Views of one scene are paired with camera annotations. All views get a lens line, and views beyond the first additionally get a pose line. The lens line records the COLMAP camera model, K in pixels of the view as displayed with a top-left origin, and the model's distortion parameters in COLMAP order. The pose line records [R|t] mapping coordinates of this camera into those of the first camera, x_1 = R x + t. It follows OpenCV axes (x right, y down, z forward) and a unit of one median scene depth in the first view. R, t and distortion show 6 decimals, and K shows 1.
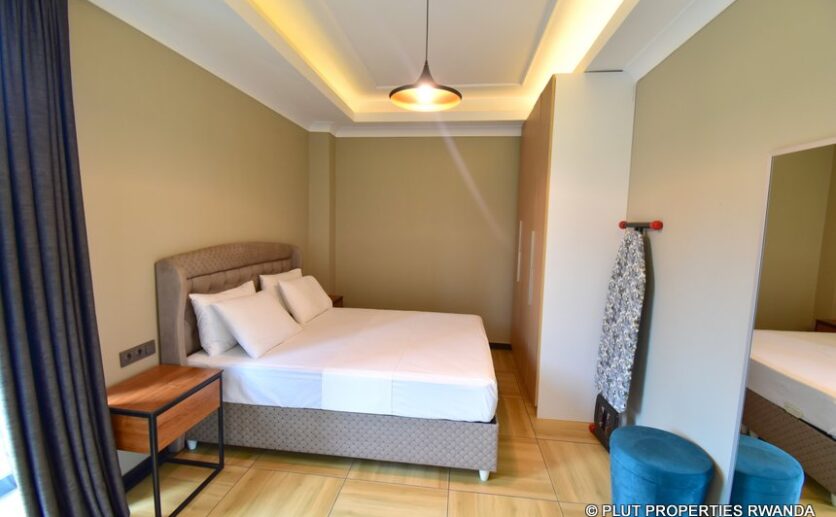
lens RADIAL K [[366.7, 0, 418.0], [0, 366.7, 258.5], [0, 0, 1]] dist [0.019615, -0.026478]
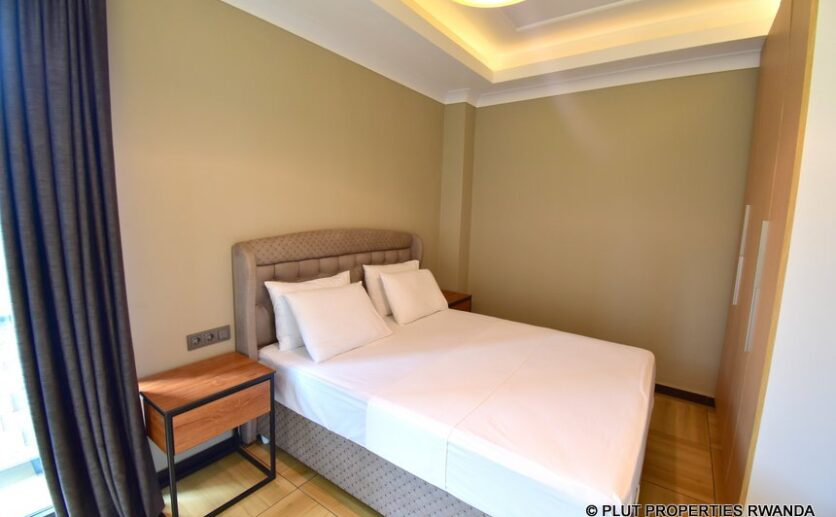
lens RADIAL K [[366.7, 0, 418.0], [0, 366.7, 258.5], [0, 0, 1]] dist [0.019615, -0.026478]
pose [[0.877755, 0.063003, -0.474950, 0.167203], [-0.051333, 0.997977, 0.037515, -0.016730], [0.476353, -0.008549, 0.879213, 0.378477]]
